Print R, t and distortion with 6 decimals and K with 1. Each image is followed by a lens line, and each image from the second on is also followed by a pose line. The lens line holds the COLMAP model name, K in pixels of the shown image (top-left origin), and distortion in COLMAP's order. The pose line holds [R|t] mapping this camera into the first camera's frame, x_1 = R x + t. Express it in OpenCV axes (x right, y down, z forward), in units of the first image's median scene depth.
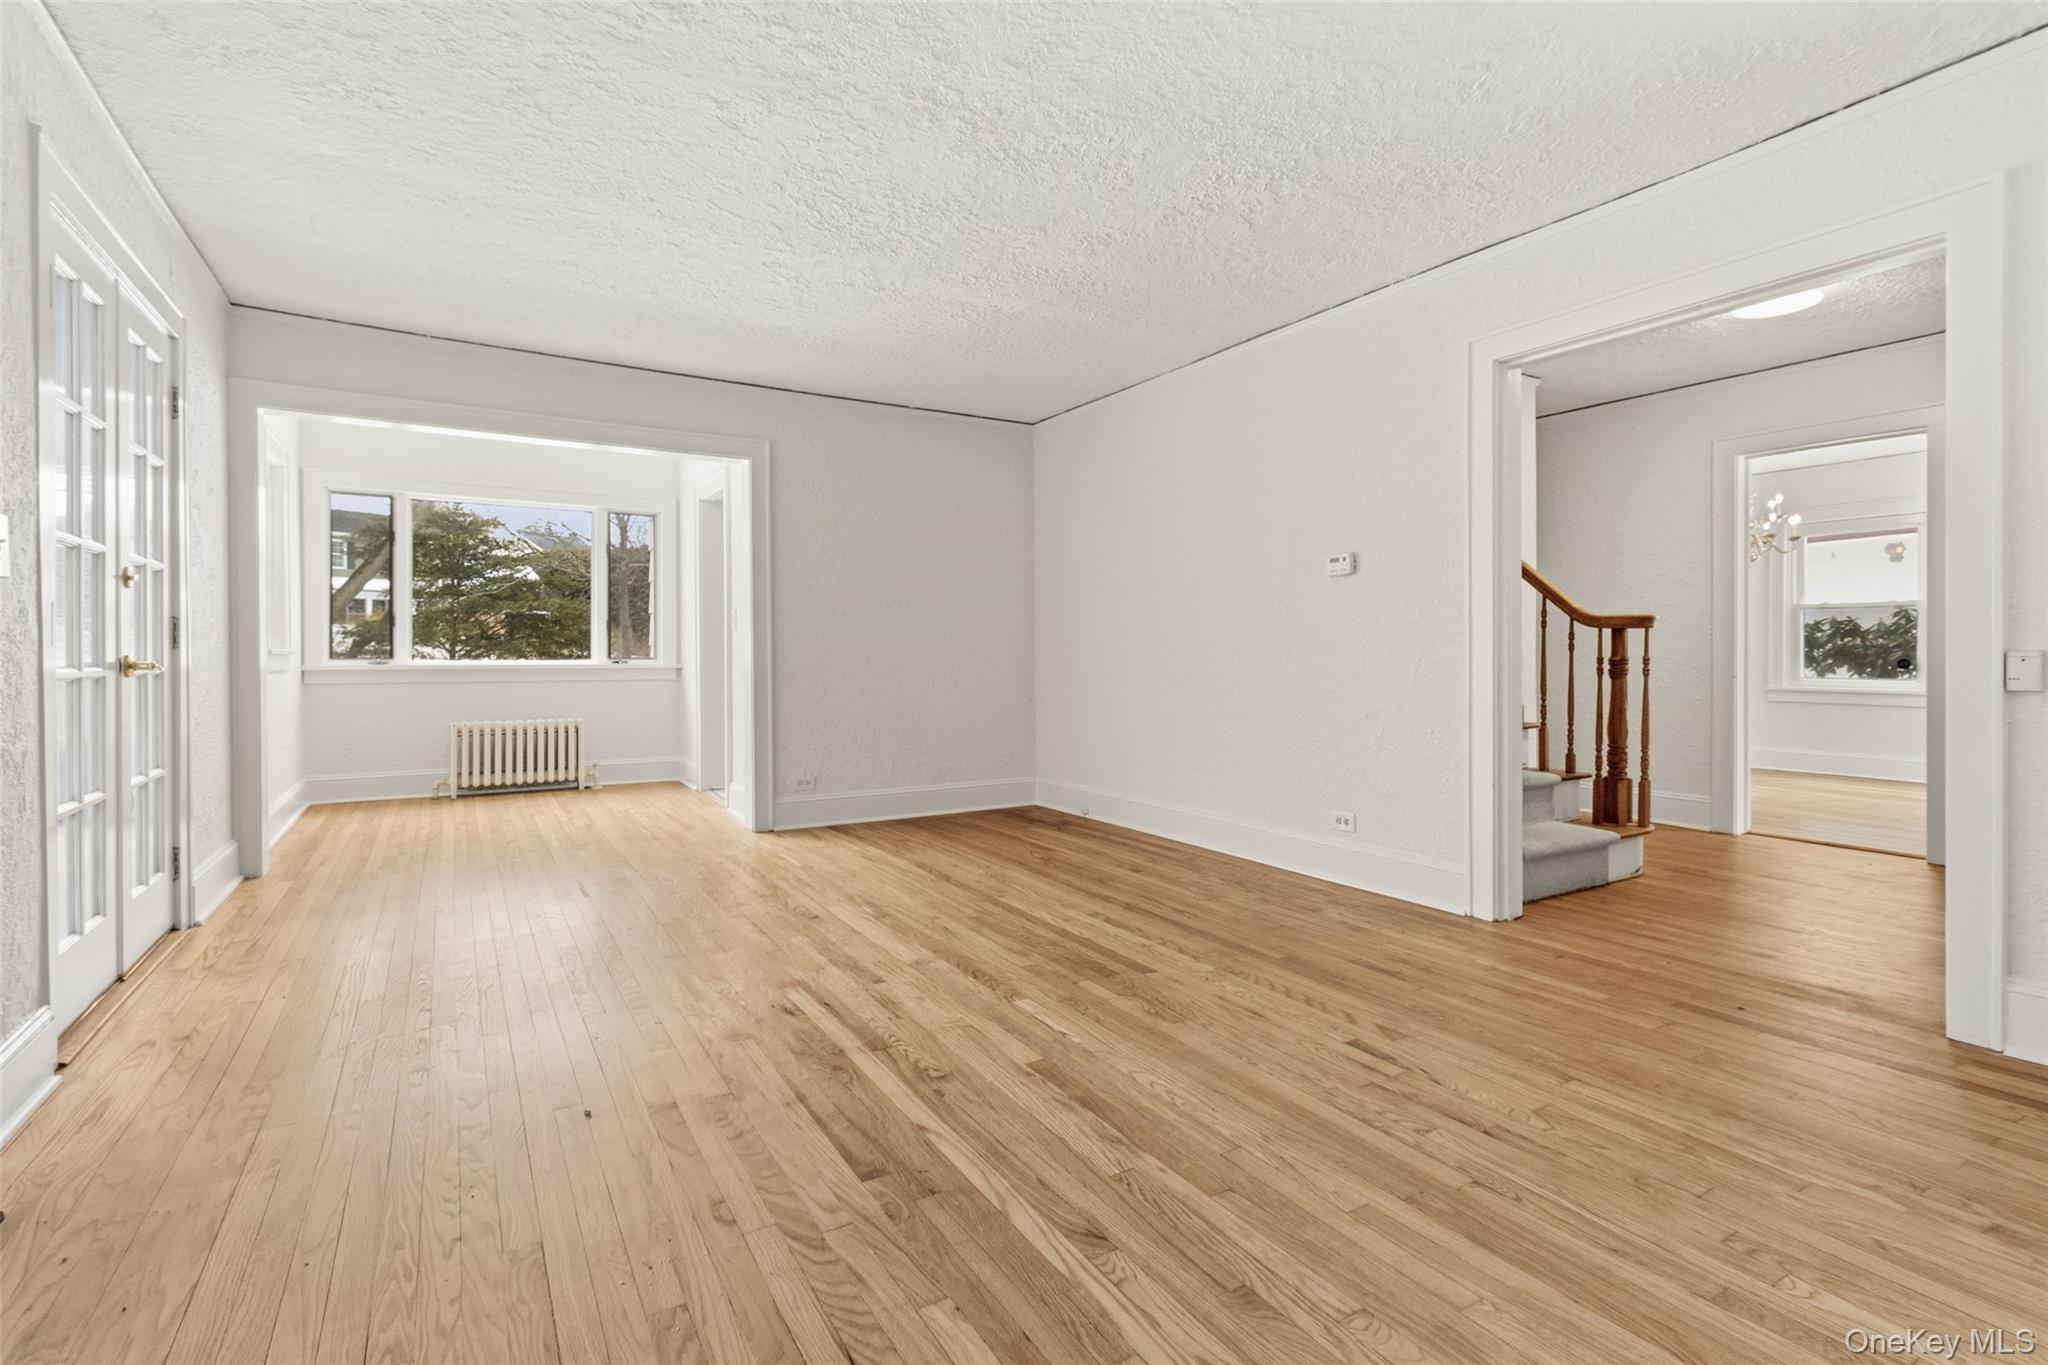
lens RADIAL K [[953.9, 0, 1040.9], [0, 953.9, 650.4], [0, 0, 1]] dist [0.003539, 0.000067]
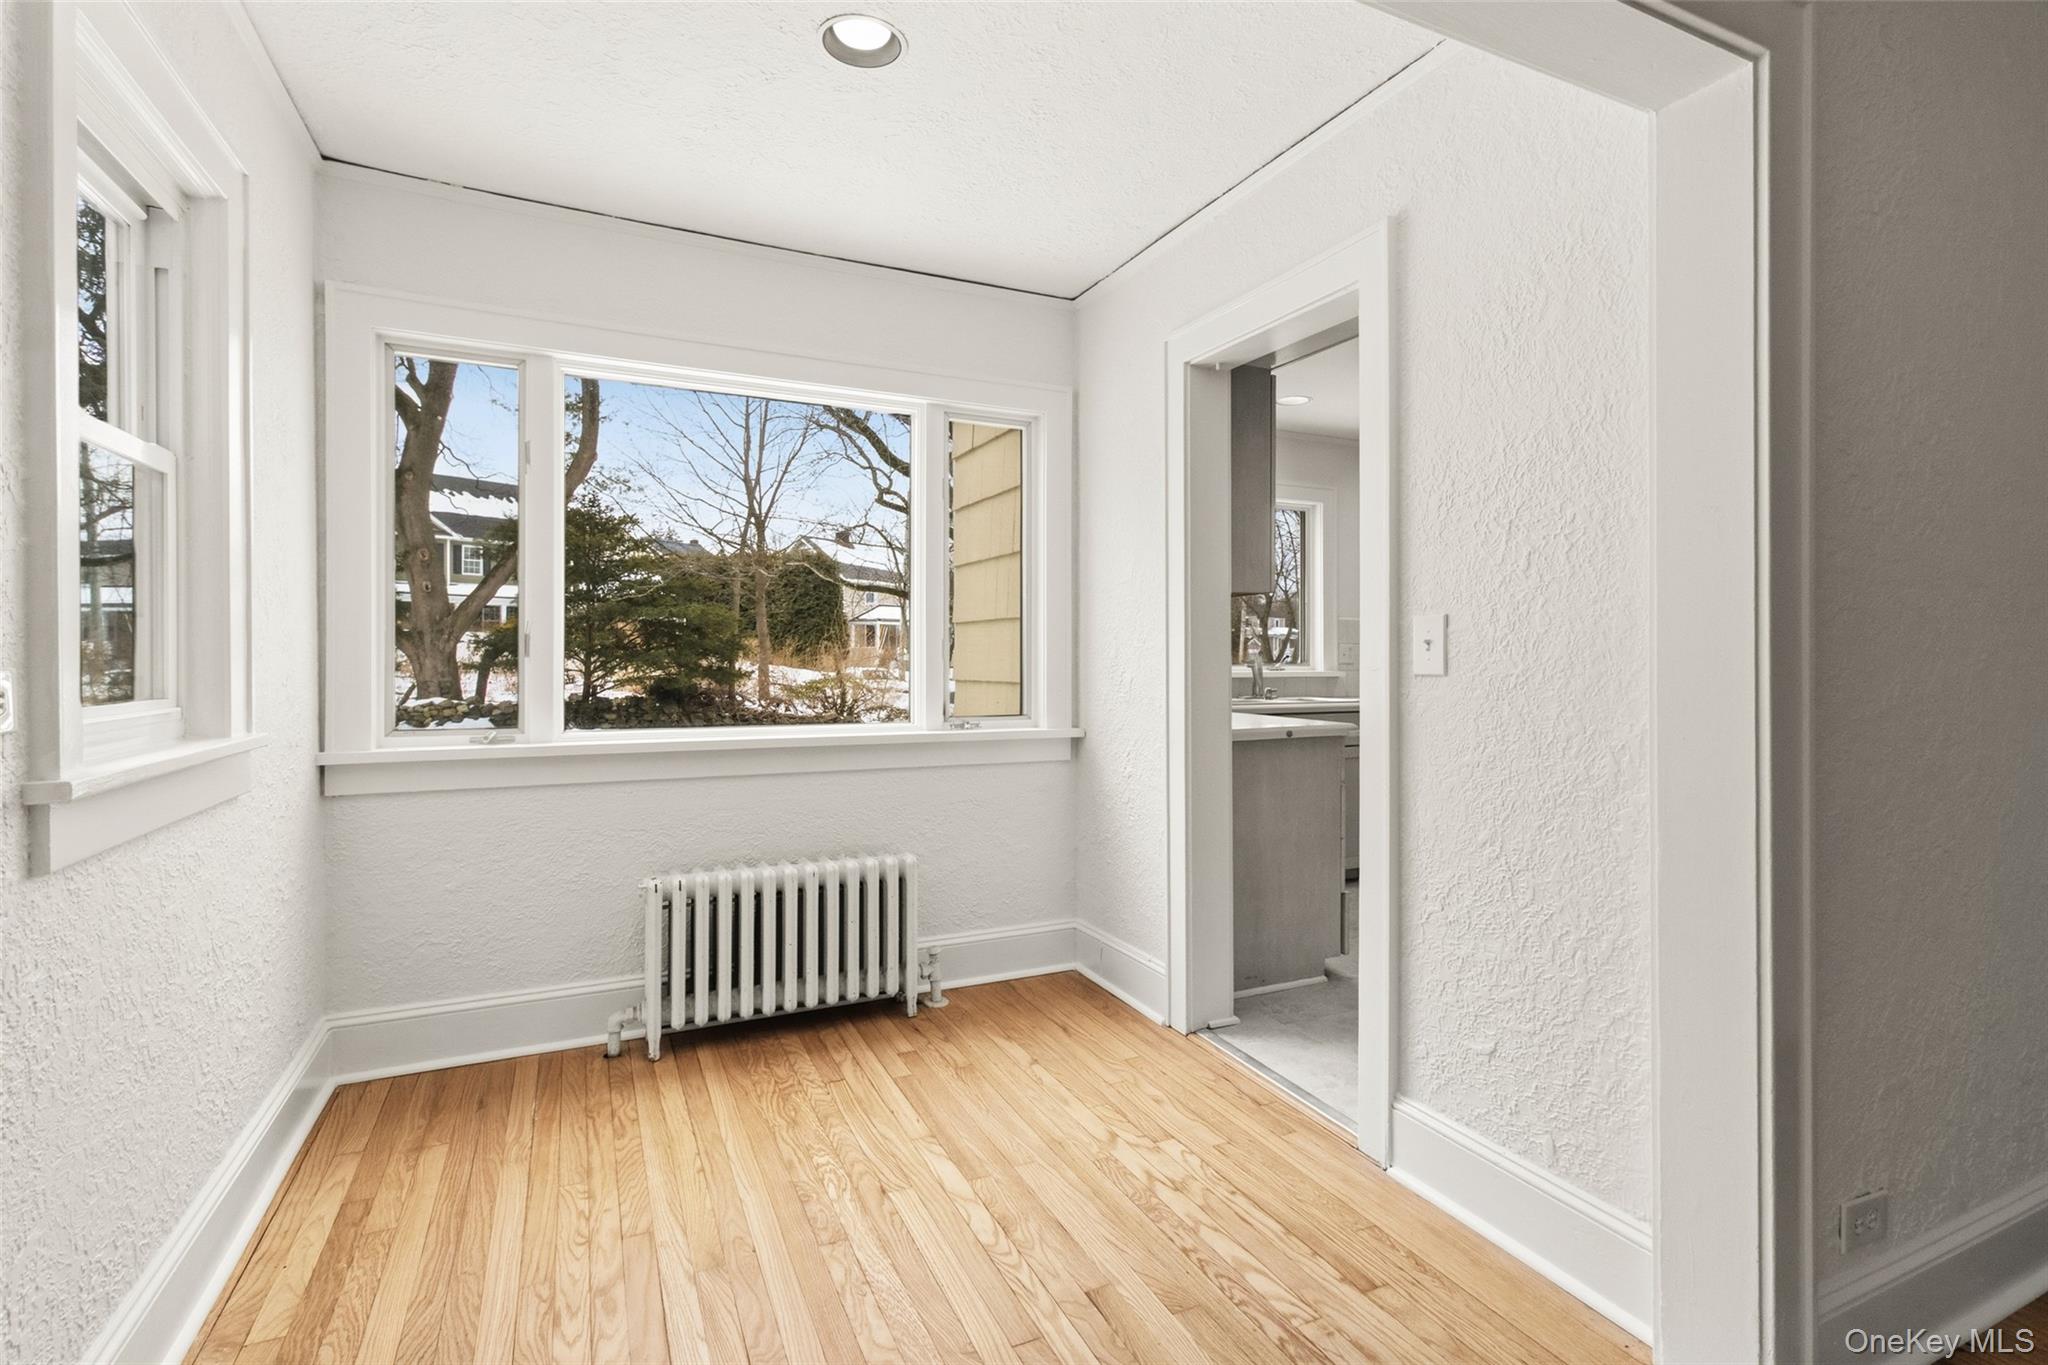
lens RADIAL K [[971.4, 0, 1047.2], [0, 971.4, 655.6], [0, 0, 1]] dist [0.002216, 0.000329]
pose [[0.994586, -0.000045, -0.103918, -0.840884], [0.000065, 1.000000, 0.000188, -0.056914], [0.103918, -0.000193, 0.994586, 1.244835]]
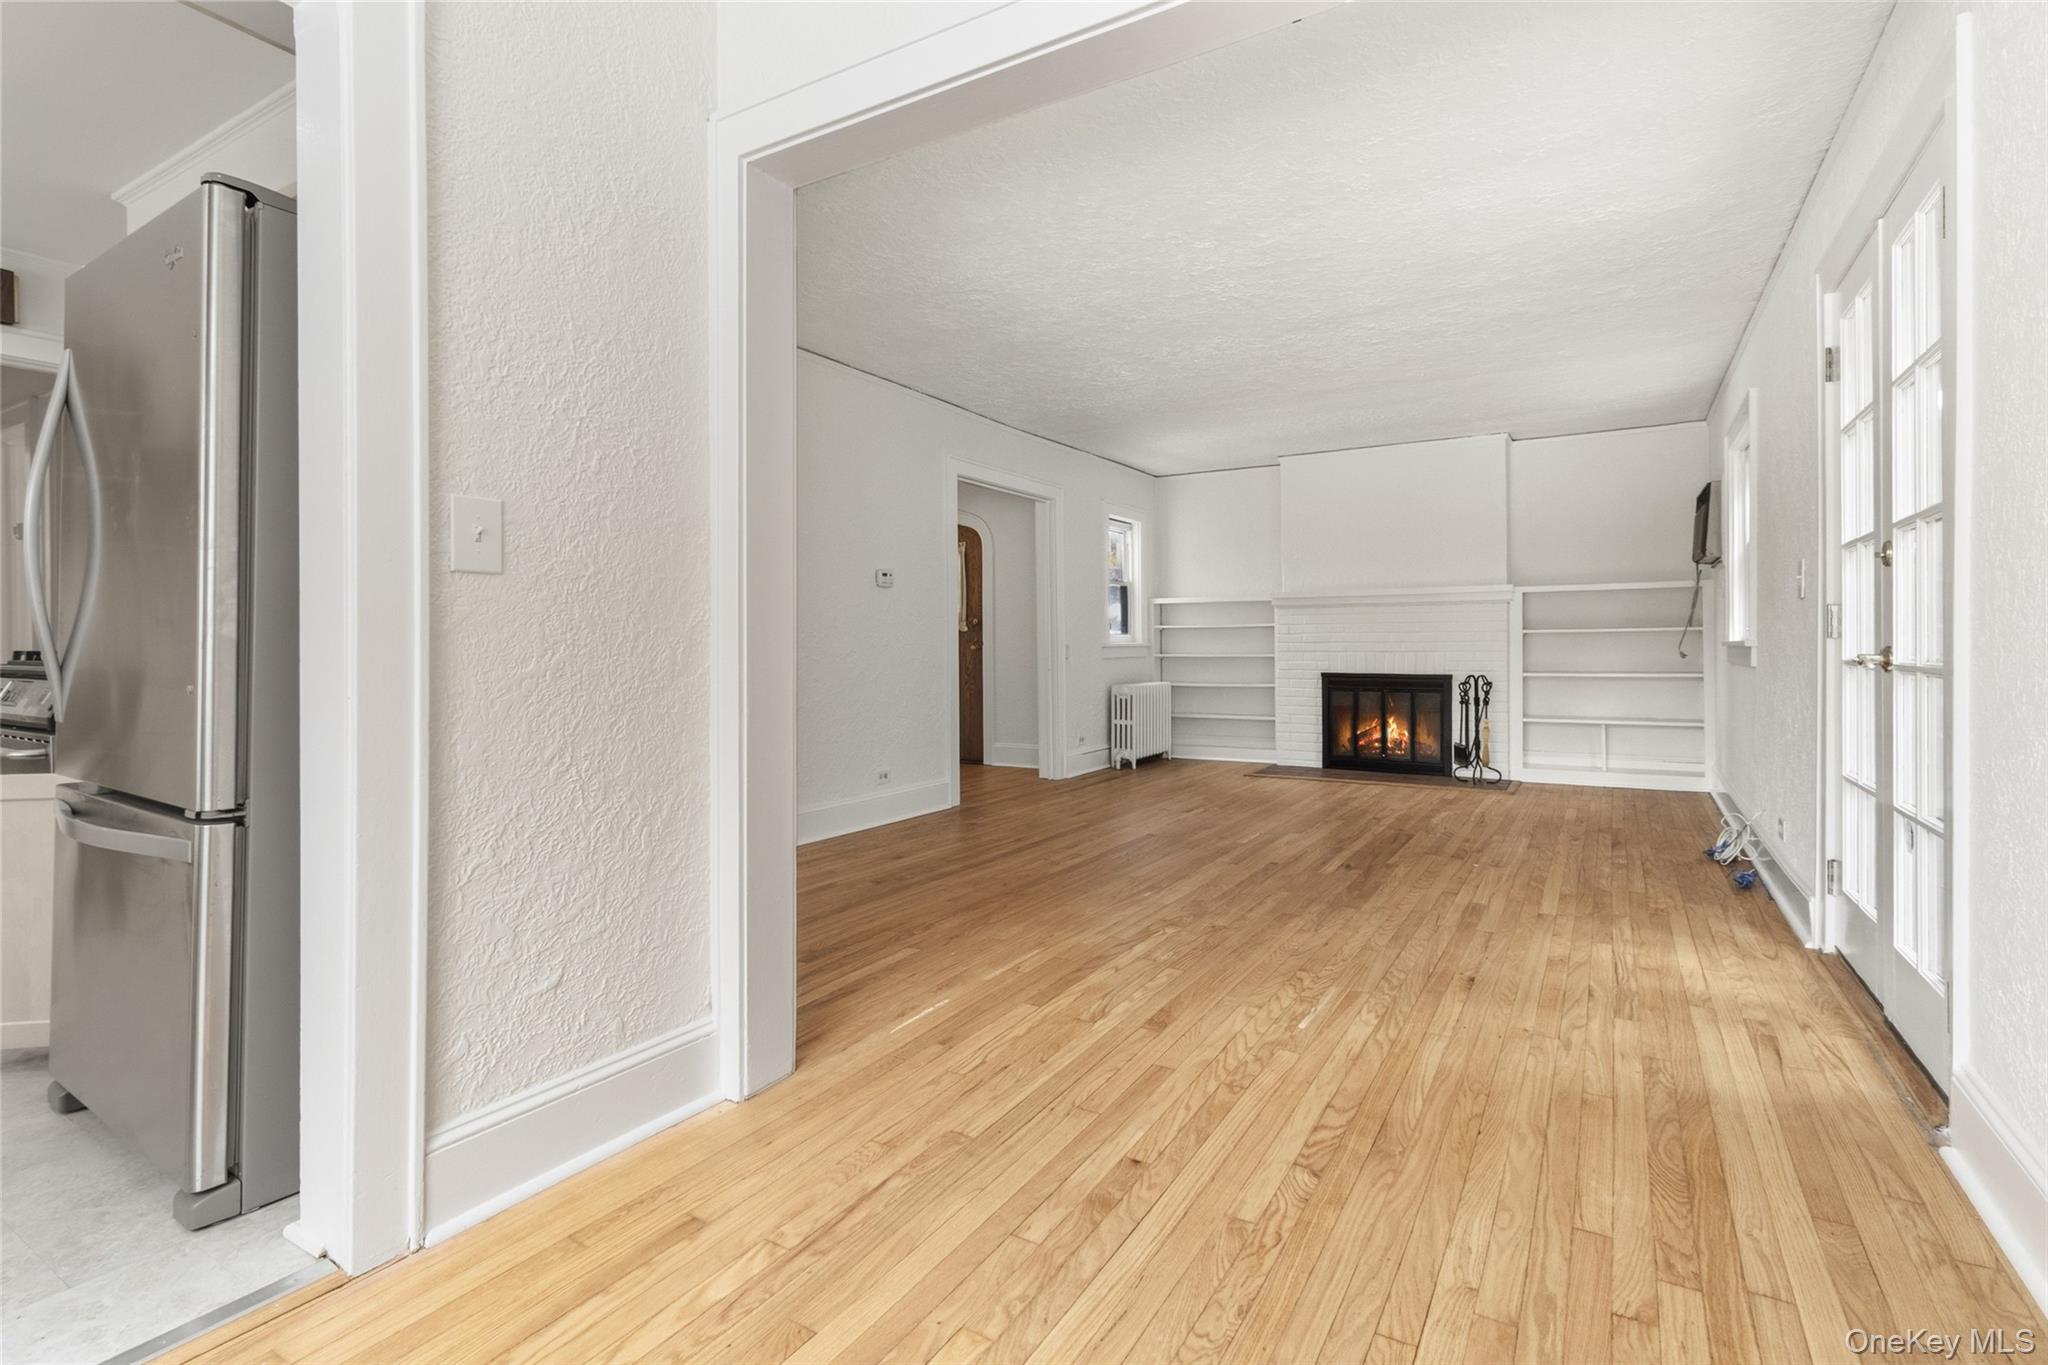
lens RADIAL K [[953.9, 0, 1040.9], [0, 953.9, 650.4], [0, 0, 1]] dist [0.003539, 0.000067]
pose [[-0.461141, -0.002218, 0.887324, -1.294424], [0.003511, 0.999984, 0.004325, 0.003220], [-0.887320, 0.005109, -0.461126, 1.953774]]
